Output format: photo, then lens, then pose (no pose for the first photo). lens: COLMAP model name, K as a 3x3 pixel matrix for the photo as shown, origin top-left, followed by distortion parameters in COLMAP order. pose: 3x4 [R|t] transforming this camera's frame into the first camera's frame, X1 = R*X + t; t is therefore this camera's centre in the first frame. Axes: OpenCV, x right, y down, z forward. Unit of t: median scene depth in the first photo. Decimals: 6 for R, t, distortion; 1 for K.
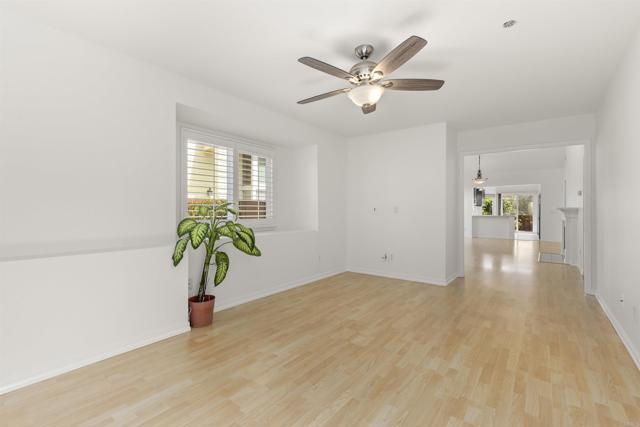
lens RADIAL K [[288.8, 0, 326.8], [0, 288.8, 212.9], [0, 0, 1]] dist [0.006523, -0.000936]
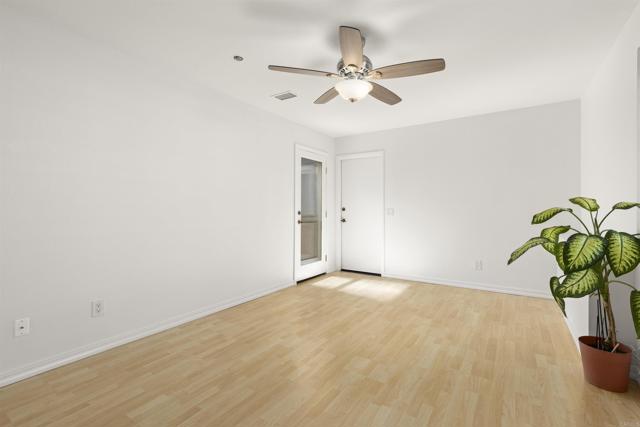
lens RADIAL K [[288.8, 0, 329.4], [0, 288.8, 206.0], [0, 0, 1]] dist [0.006523, -0.000936]
pose [[-0.997332, -0.003477, -0.072921, 0.275788], [-0.003455, 0.999994, -0.000428, -0.018262], [0.072922, -0.000175, -0.997338, 1.872167]]
